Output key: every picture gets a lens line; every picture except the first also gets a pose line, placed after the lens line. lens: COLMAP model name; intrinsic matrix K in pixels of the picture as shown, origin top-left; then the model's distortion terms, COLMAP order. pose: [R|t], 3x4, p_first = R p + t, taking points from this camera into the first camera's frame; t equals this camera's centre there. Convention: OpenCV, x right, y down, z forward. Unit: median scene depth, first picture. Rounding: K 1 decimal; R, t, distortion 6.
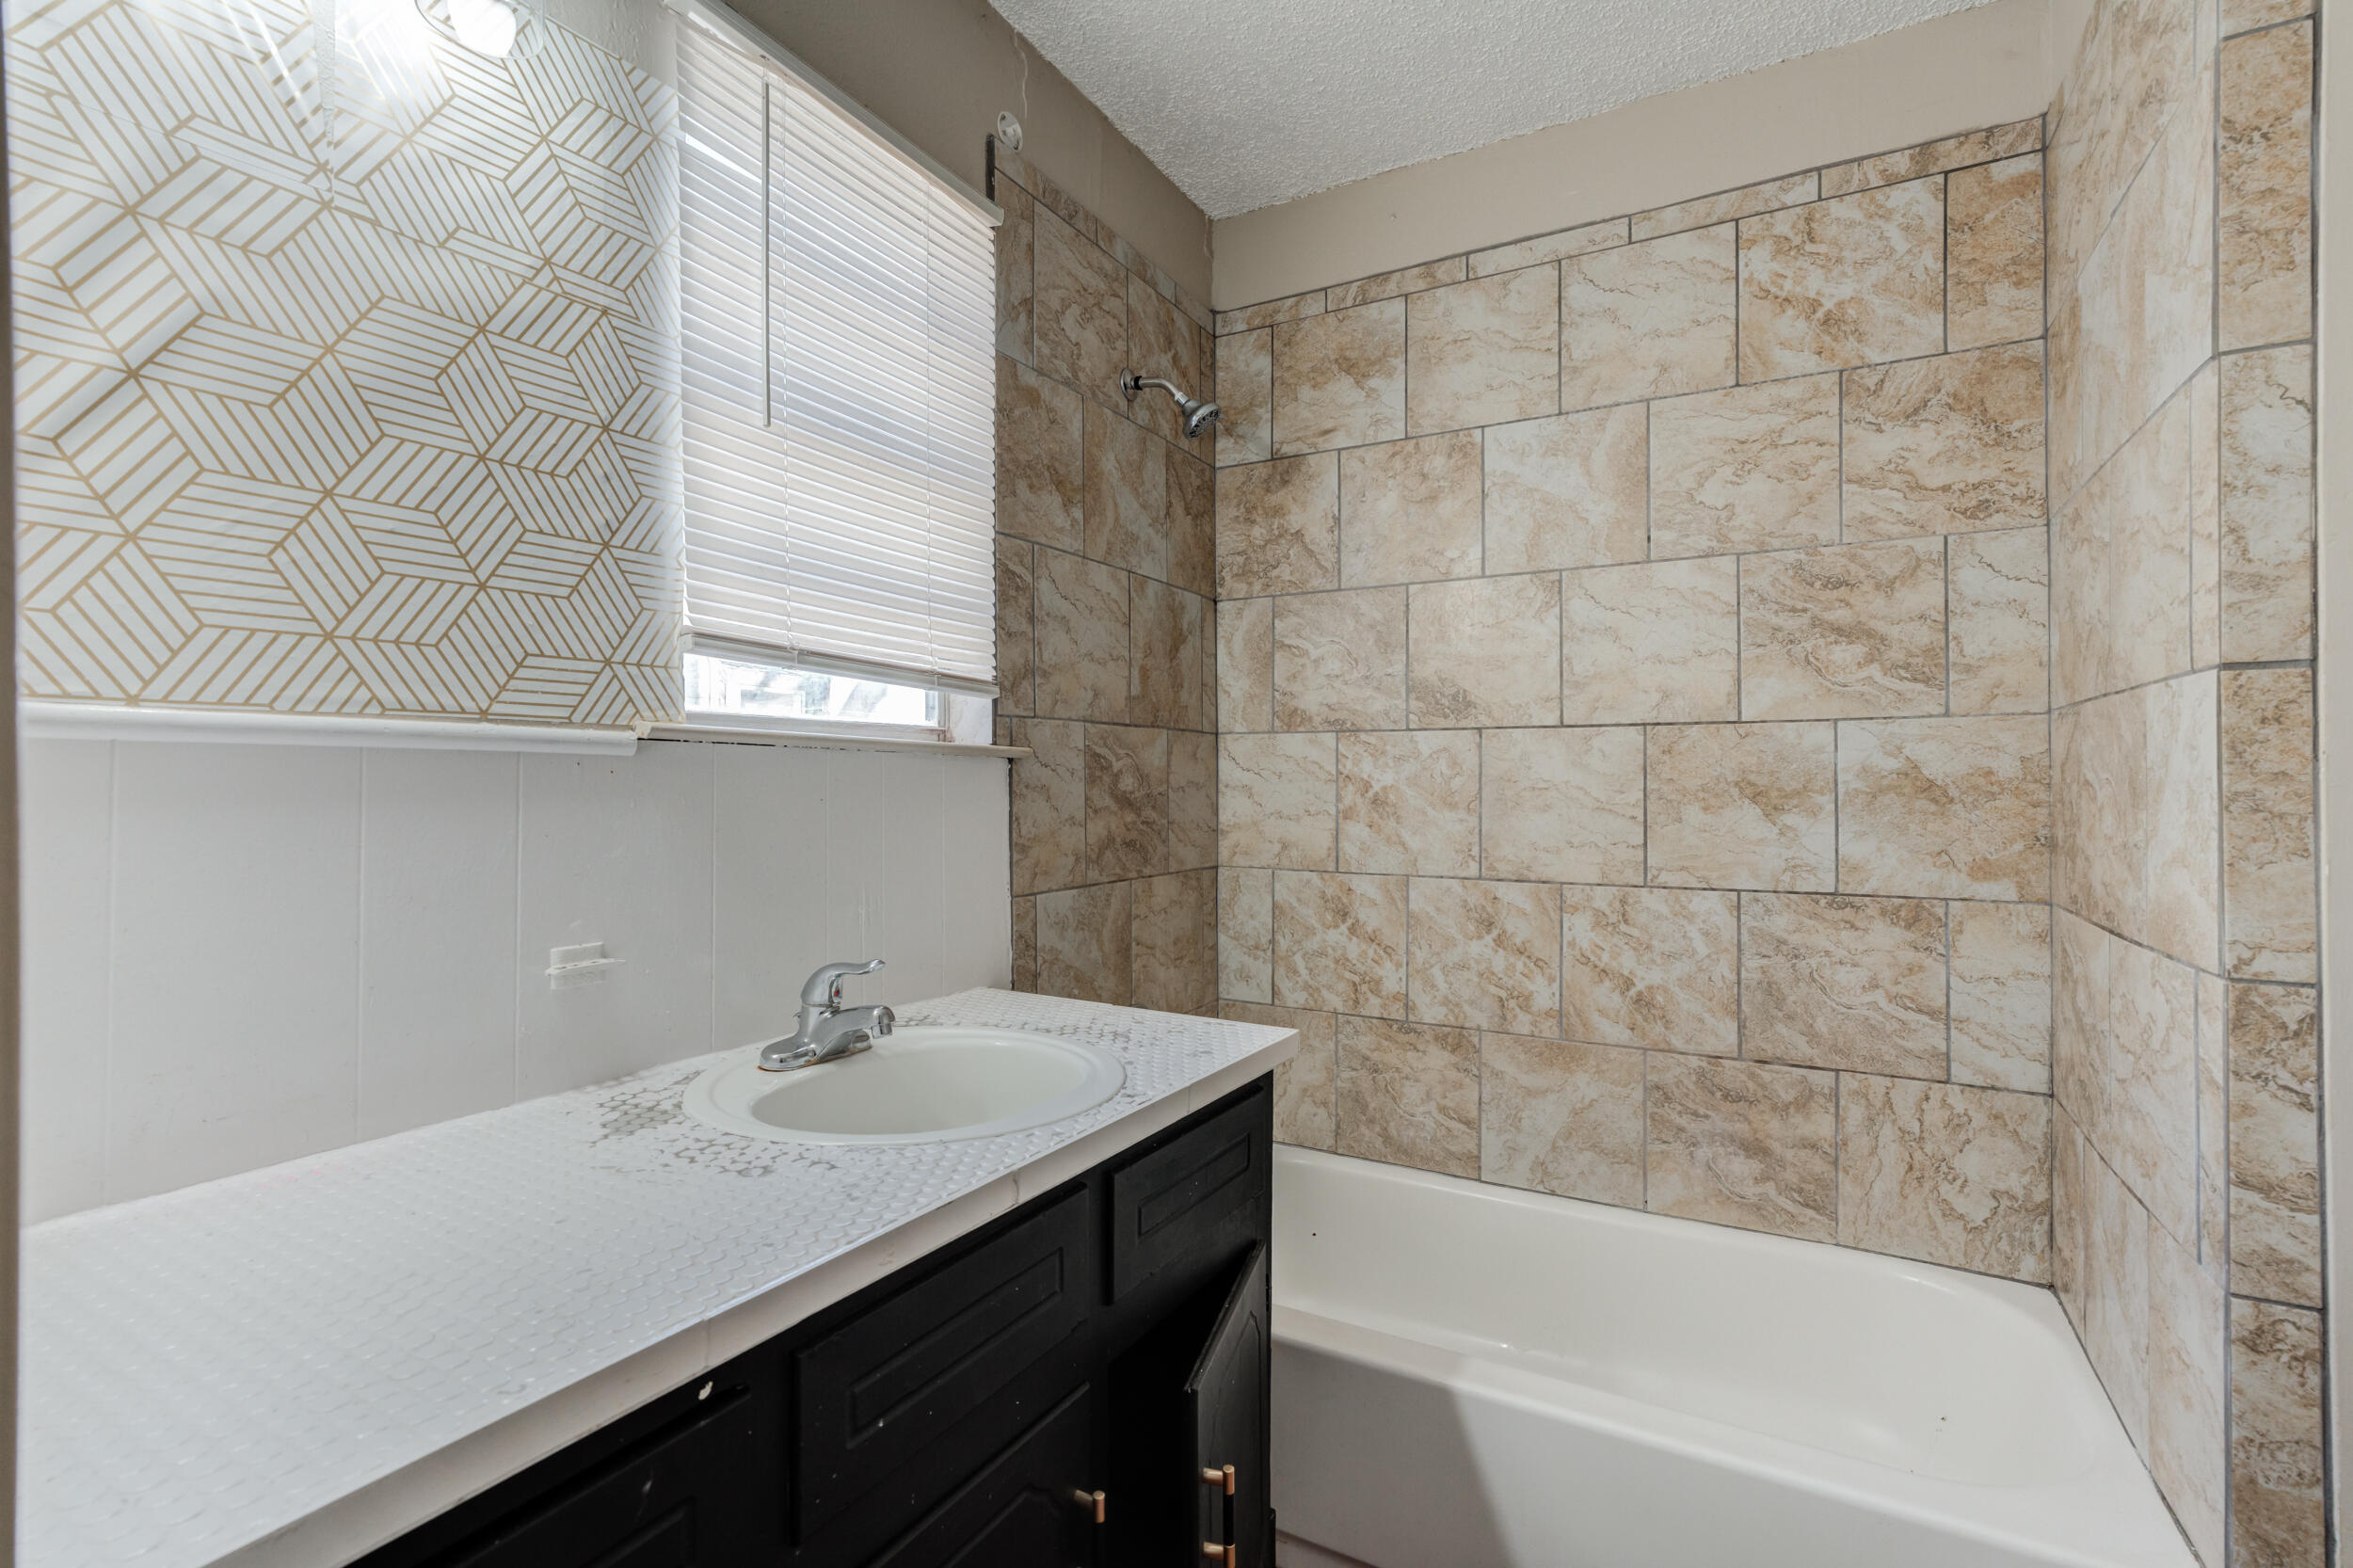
lens RADIAL K [[1069.4, 0, 1175.9], [0, 1069.4, 777.8], [0, 0, 1]] dist [-0.012987, 0.012520]
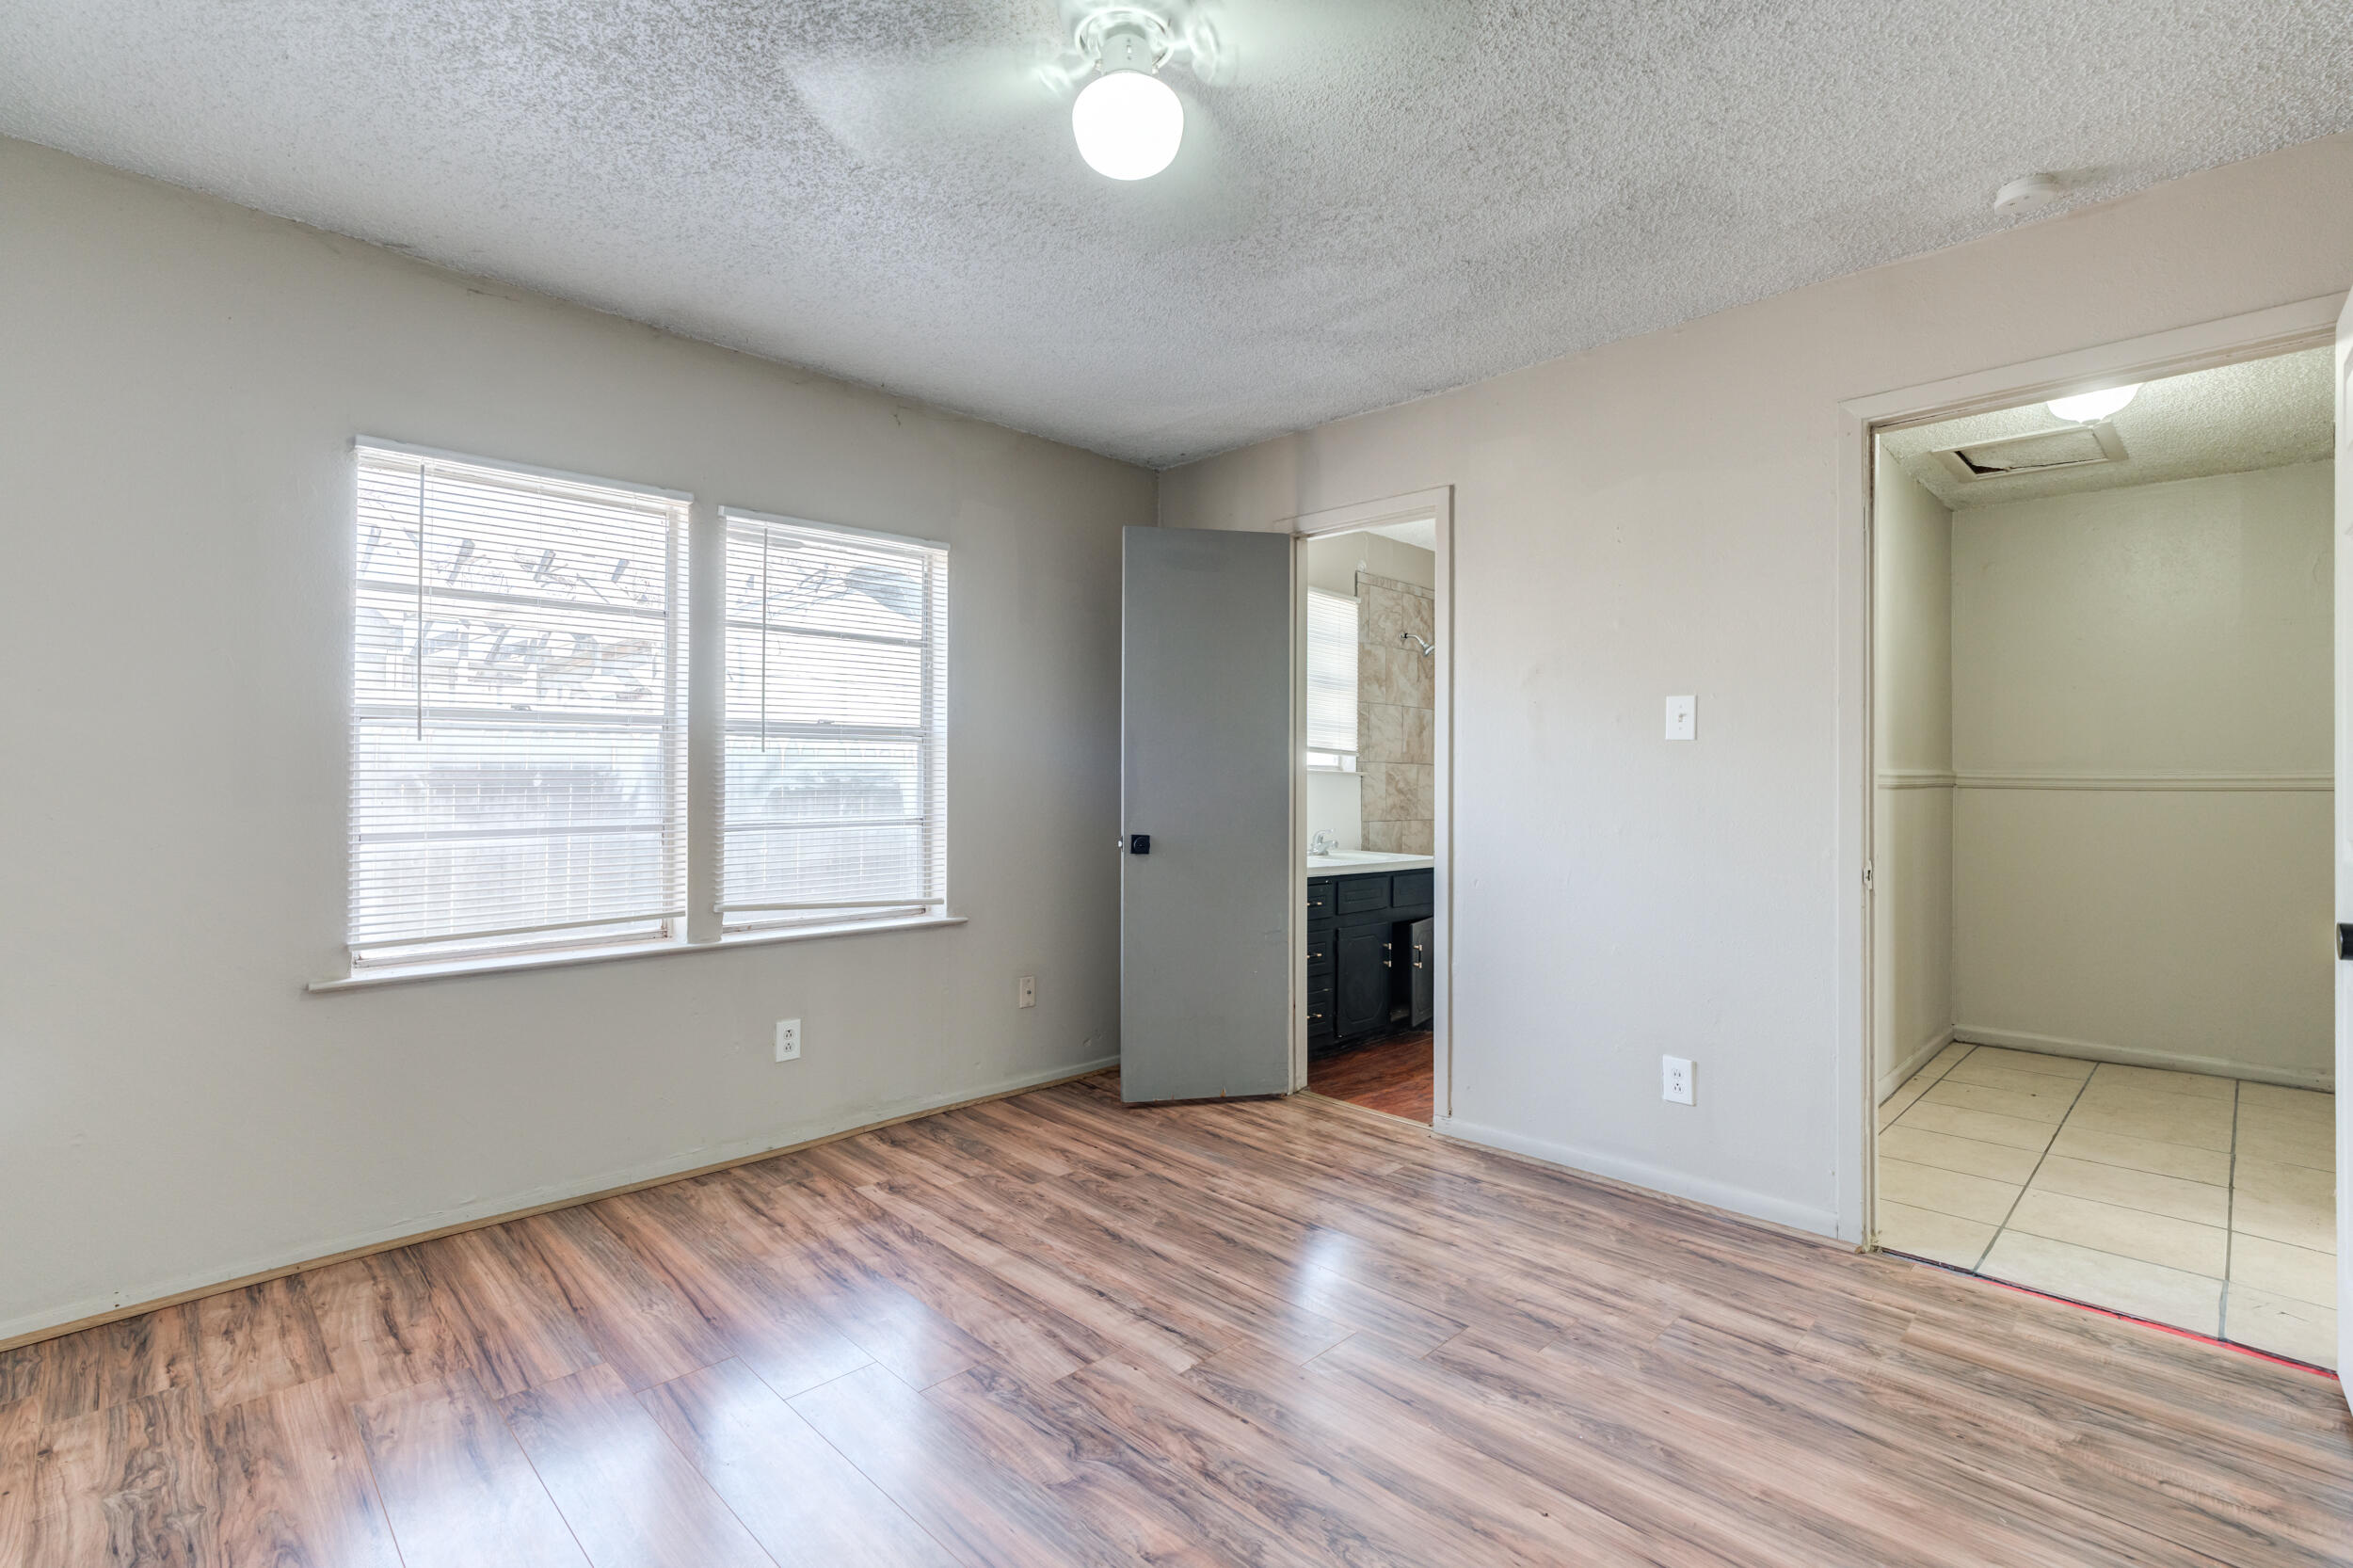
lens RADIAL K [[1069.4, 0, 1198.7], [0, 1069.4, 784.4], [0, 0, 1]] dist [-0.012987, 0.012520]
pose [[0.969859, 0.007023, -0.243565, 0.125646], [-0.006798, 0.999975, 0.001762, 0.003209], [0.243571, -0.000053, 0.969883, -1.895350]]
